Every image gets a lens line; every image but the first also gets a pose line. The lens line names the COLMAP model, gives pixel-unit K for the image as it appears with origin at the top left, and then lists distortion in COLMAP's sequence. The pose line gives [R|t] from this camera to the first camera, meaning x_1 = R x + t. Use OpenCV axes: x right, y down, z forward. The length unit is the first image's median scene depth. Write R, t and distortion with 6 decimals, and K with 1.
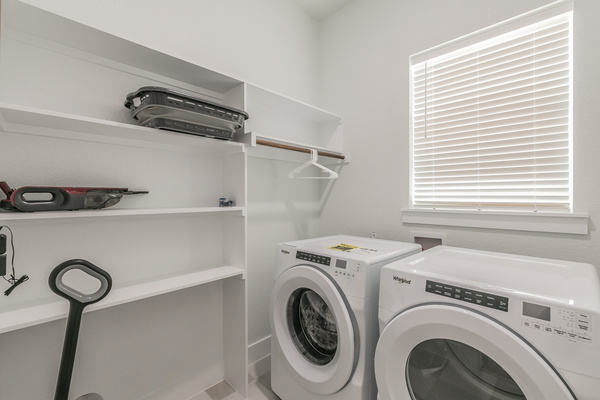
lens RADIAL K [[265.7, 0, 302.1], [0, 265.7, 199.8], [0, 0, 1]] dist [-0.001842, -0.000987]
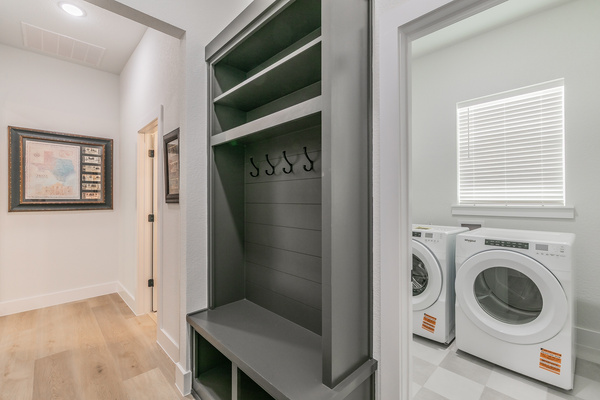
lens RADIAL K [[273.2, 0, 298.5], [0, 273.2, 199.4], [0, 0, 1]] dist [-0.003774, 0.001616]
pose [[0.999851, -0.002007, -0.017143, -0.601792], [0.001856, 0.999959, -0.008826, 0.018435], [0.017160, 0.008793, 0.999814, -0.714695]]
